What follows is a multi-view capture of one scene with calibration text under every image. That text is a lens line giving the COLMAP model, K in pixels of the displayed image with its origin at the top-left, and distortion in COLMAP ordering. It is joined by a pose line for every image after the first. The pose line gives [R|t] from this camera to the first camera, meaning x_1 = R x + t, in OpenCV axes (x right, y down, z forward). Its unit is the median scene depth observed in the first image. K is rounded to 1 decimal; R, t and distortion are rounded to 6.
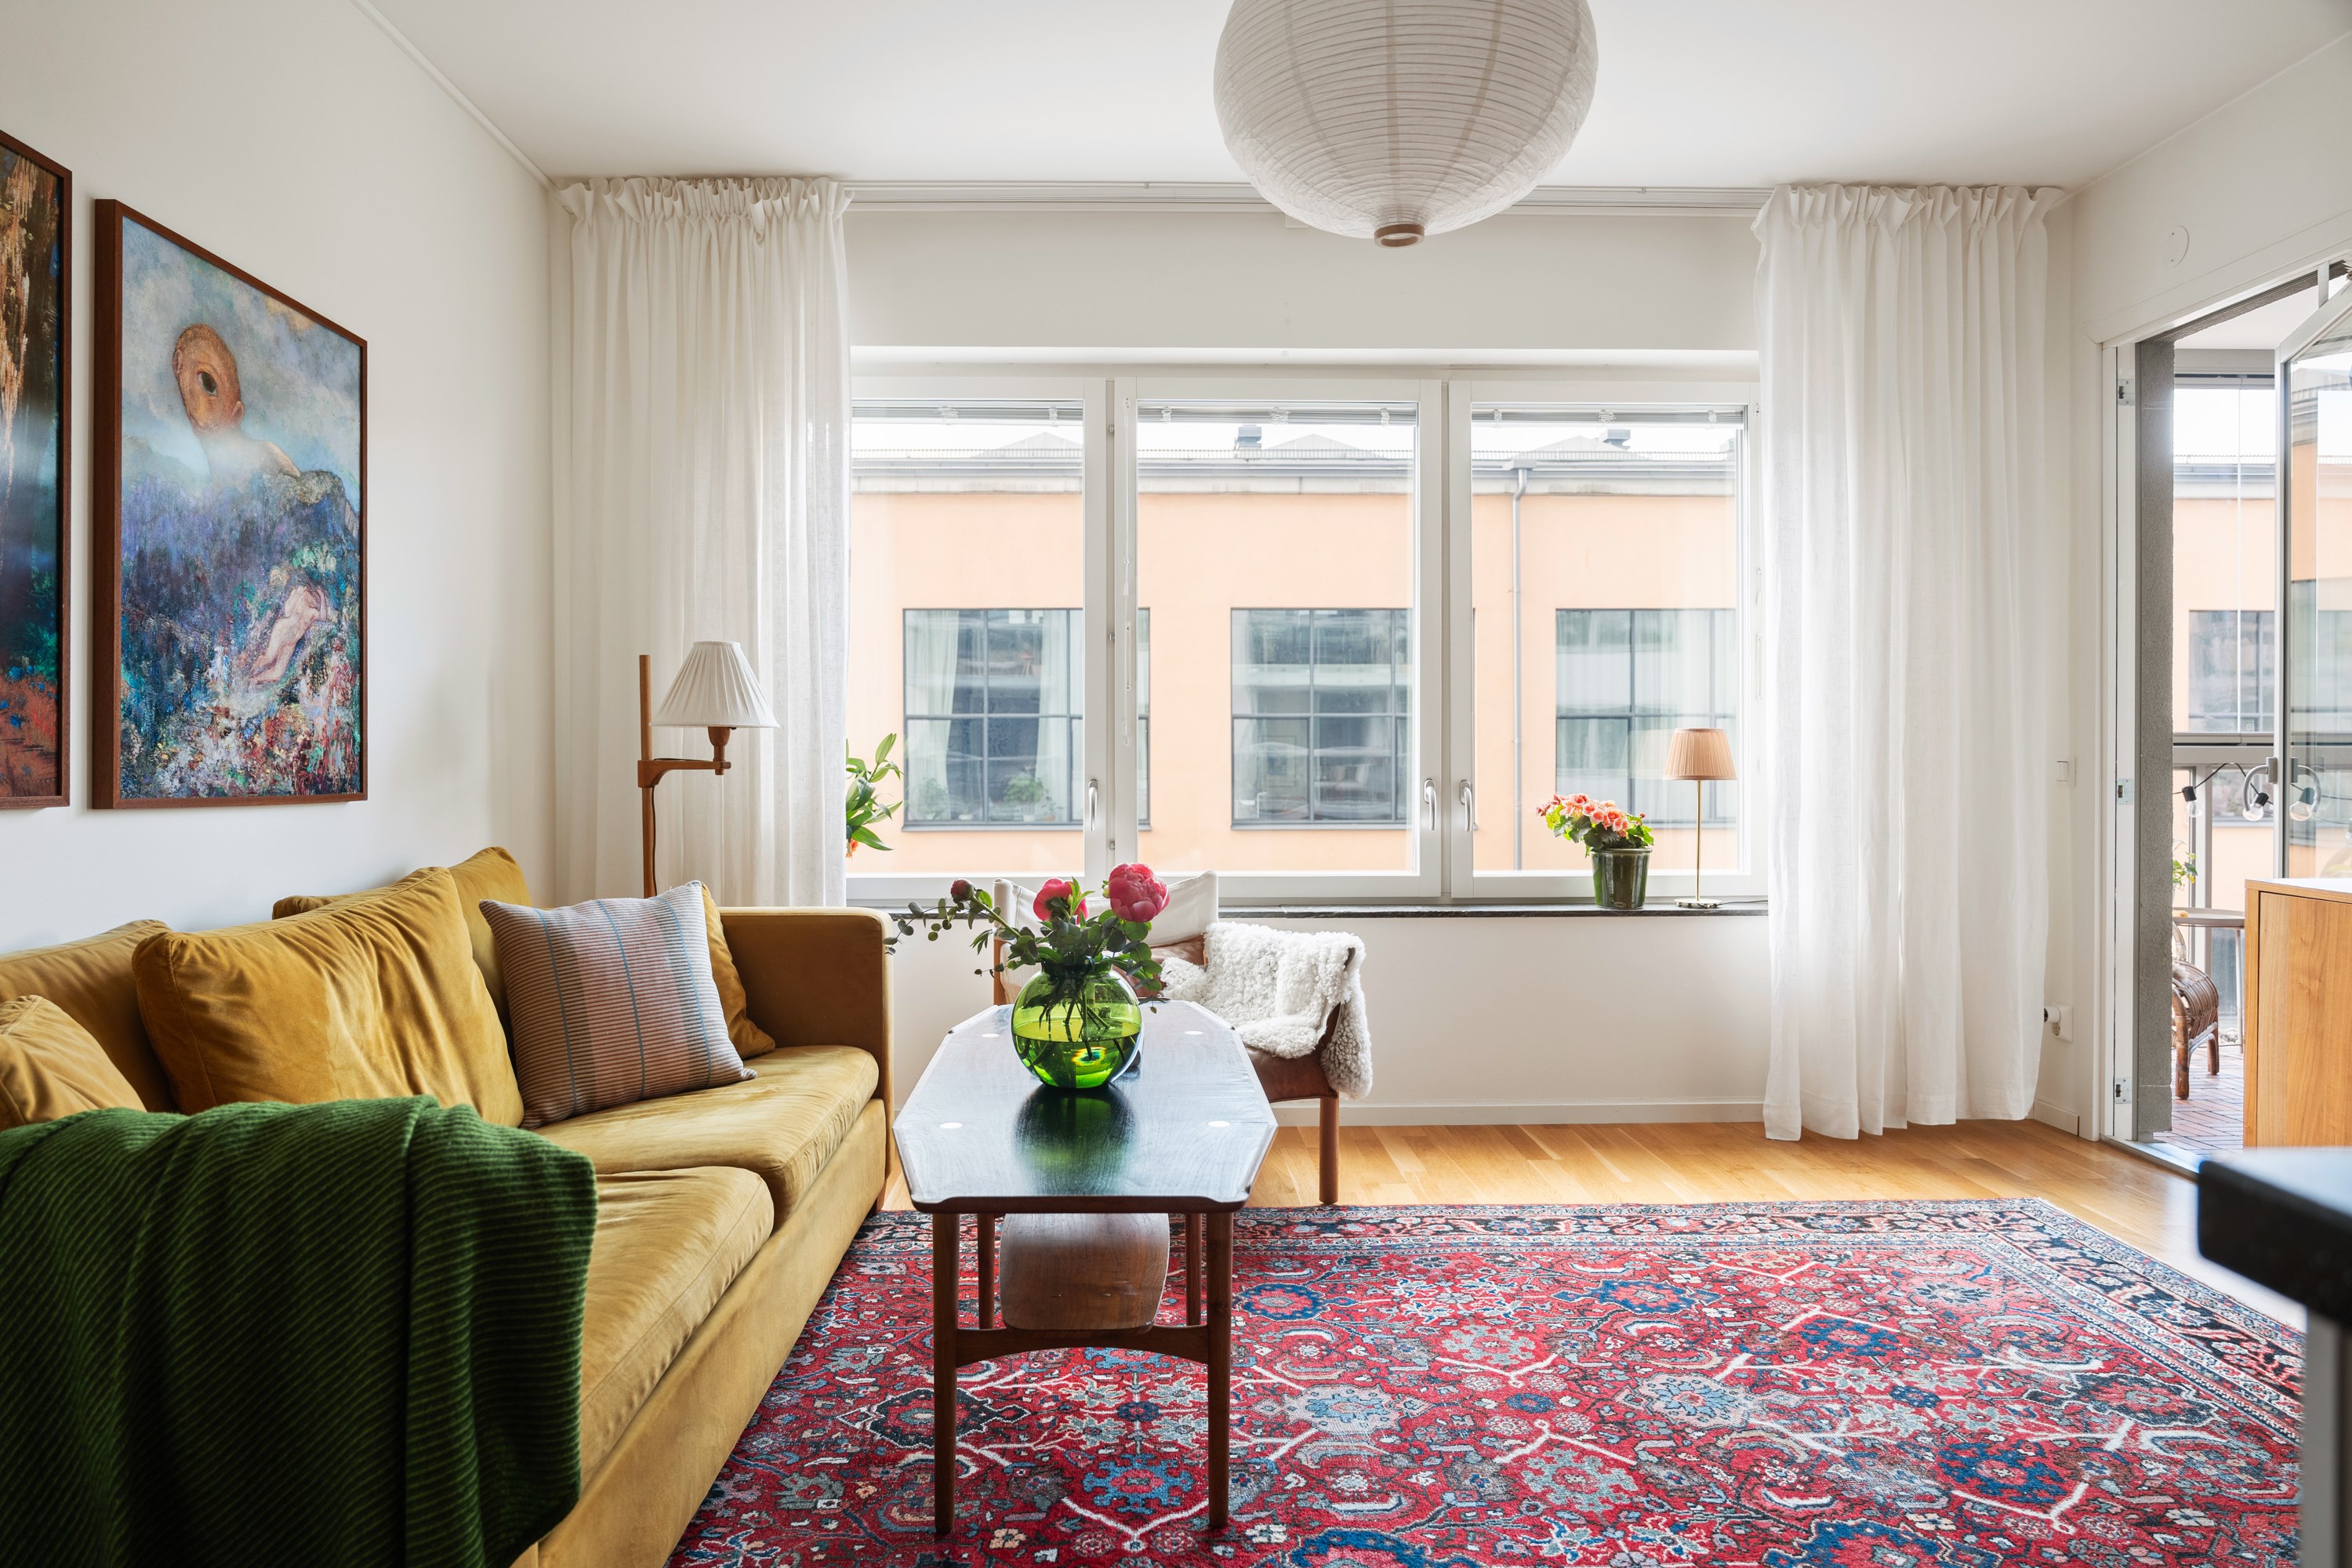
lens RADIAL K [[1443.0, 0, 1170.8], [0, 1443.0, 768.3], [0, 0, 1]] dist [-0.019791, 0.012736]
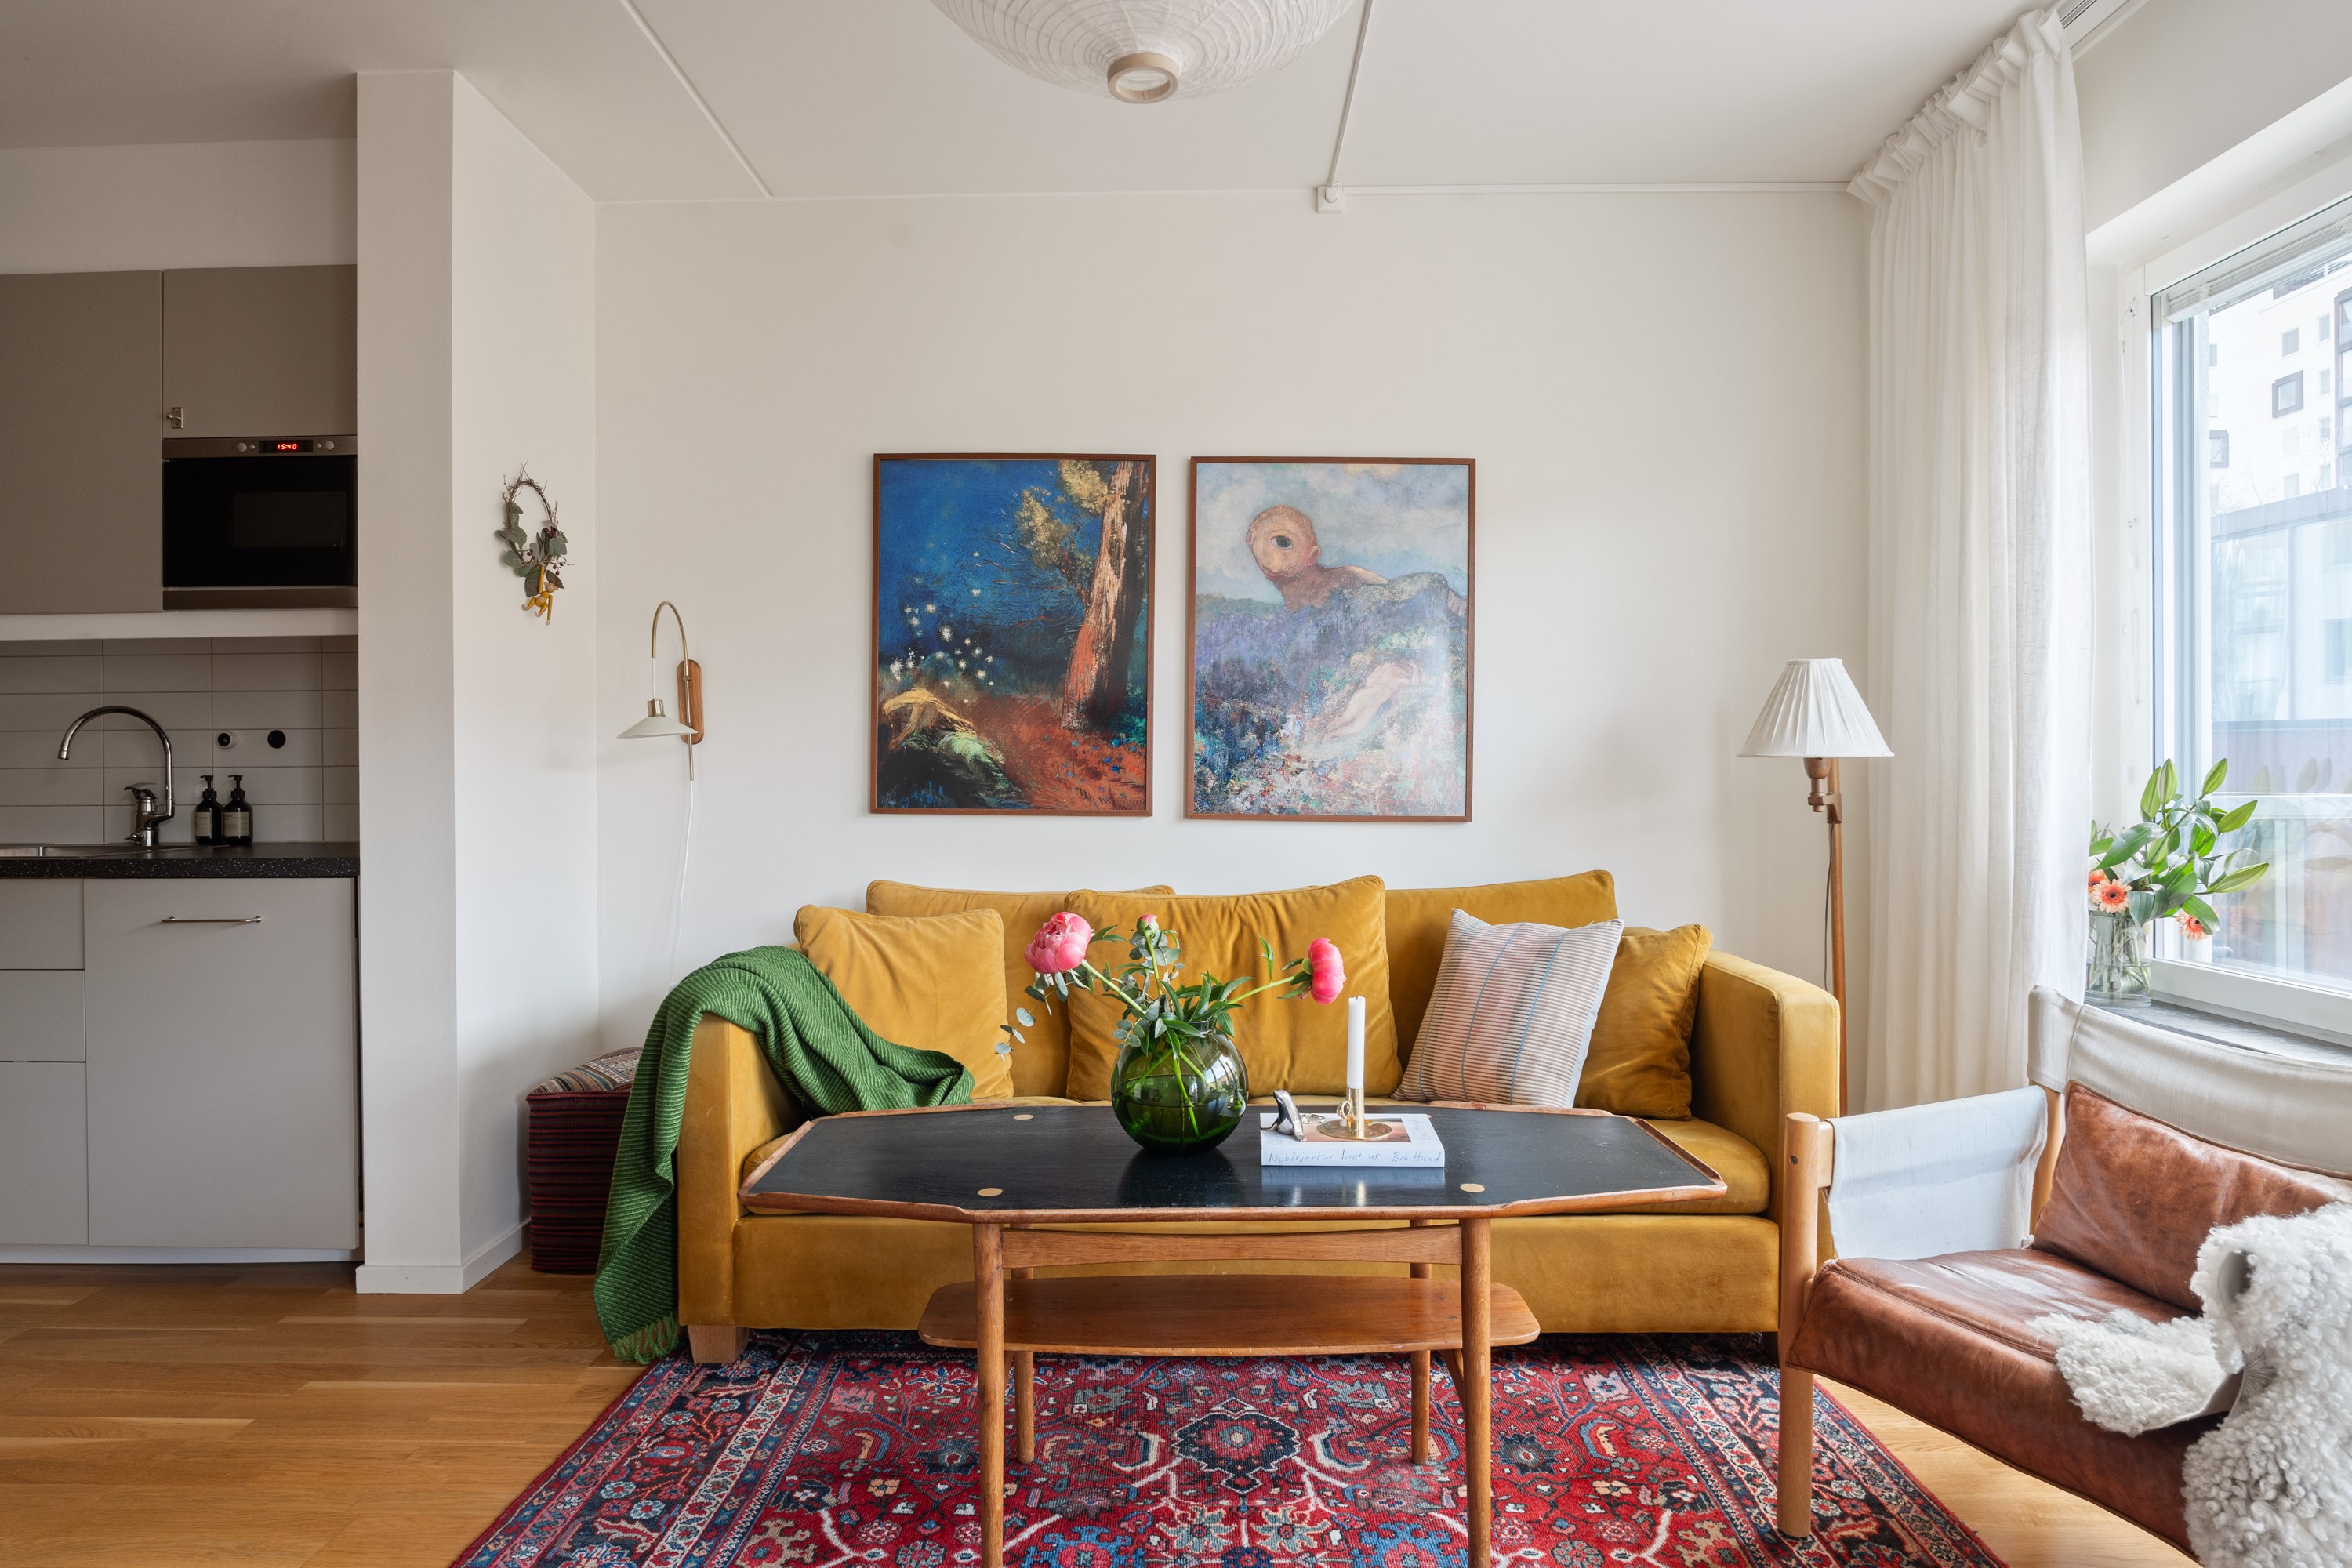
lens RADIAL K [[1317.0, 0, 1176.0], [0, 1317.0, 784.0], [0, 0, 1]] dist [-0.024954, 0.011973]
pose [[-0.045676, 0.012267, -0.998881, 0.669775], [-0.006947, 0.999897, 0.012597, -0.026661], [0.998932, 0.007515, -0.045586, 0.872994]]
